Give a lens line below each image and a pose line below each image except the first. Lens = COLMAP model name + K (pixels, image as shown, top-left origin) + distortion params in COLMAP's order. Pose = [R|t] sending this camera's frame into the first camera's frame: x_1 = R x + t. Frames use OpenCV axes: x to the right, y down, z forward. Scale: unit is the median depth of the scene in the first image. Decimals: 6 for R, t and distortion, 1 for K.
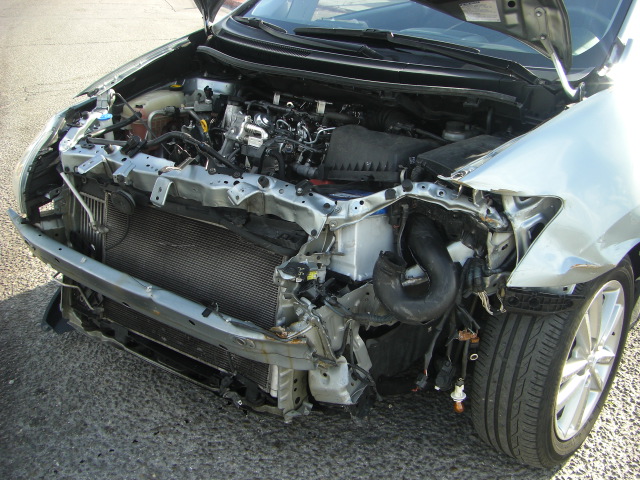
lens RADIAL K [[729.1, 0, 320.0], [0, 729.1, 240.0], [0, 0, 1]] dist [-0.188779, 0.138205]
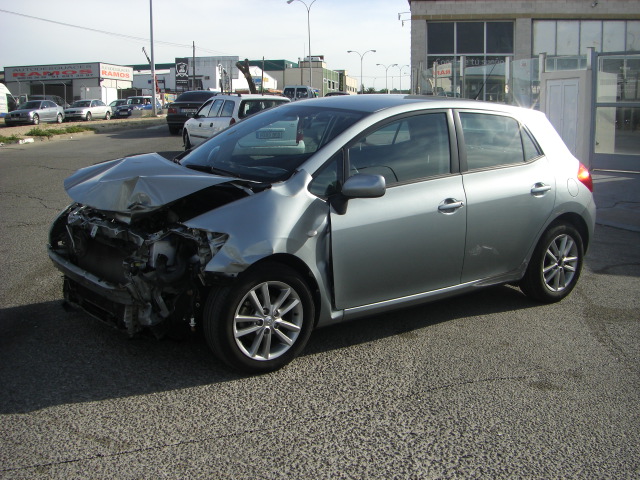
lens RADIAL K [[729.1, 0, 320.0], [0, 729.1, 240.0], [0, 0, 1]] dist [-0.188779, 0.138205]
pose [[0.971939, 0.042016, -0.231452, 1.051040], [-0.087246, 0.978130, -0.188812, 0.342695], [0.218457, 0.203707, 0.954348, -1.064660]]
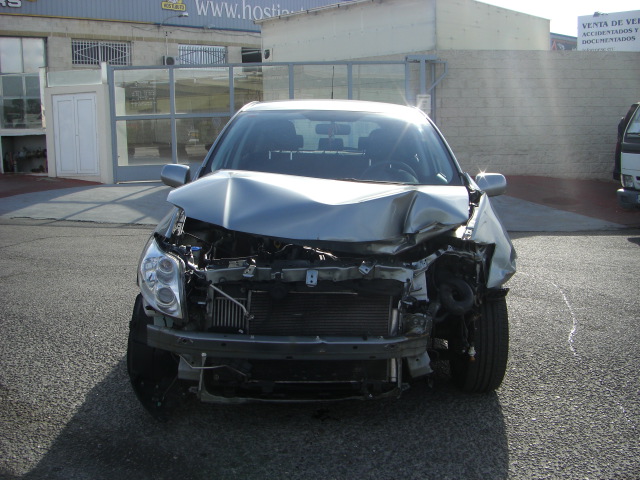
lens RADIAL K [[729.1, 0, 320.0], [0, 729.1, 240.0], [0, 0, 1]] dist [-0.188779, 0.138205]
pose [[0.758230, -0.108306, 0.642928, -1.299590], [0.250668, 0.958738, -0.134116, 0.080701], [-0.601874, 0.262852, 0.754093, -0.290214]]
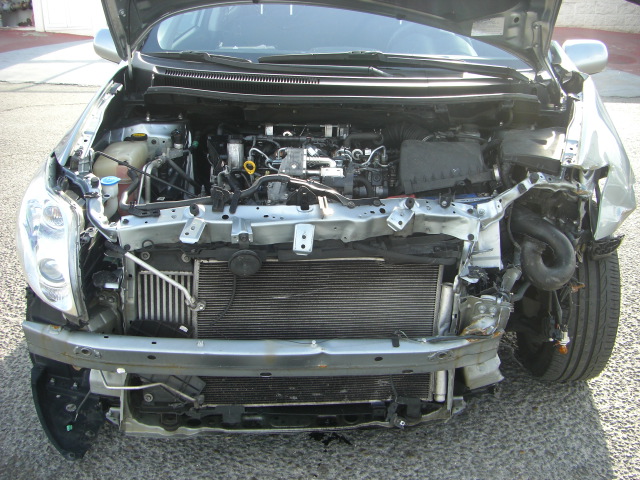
lens RADIAL K [[729.1, 0, 320.0], [0, 729.1, 240.0], [0, 0, 1]] dist [-0.188779, 0.138205]
pose [[0.776423, -0.236050, 0.584336, -0.774752], [0.249008, 0.966664, 0.059632, -0.119880], [-0.578932, 0.099205, 0.809318, 0.236474]]
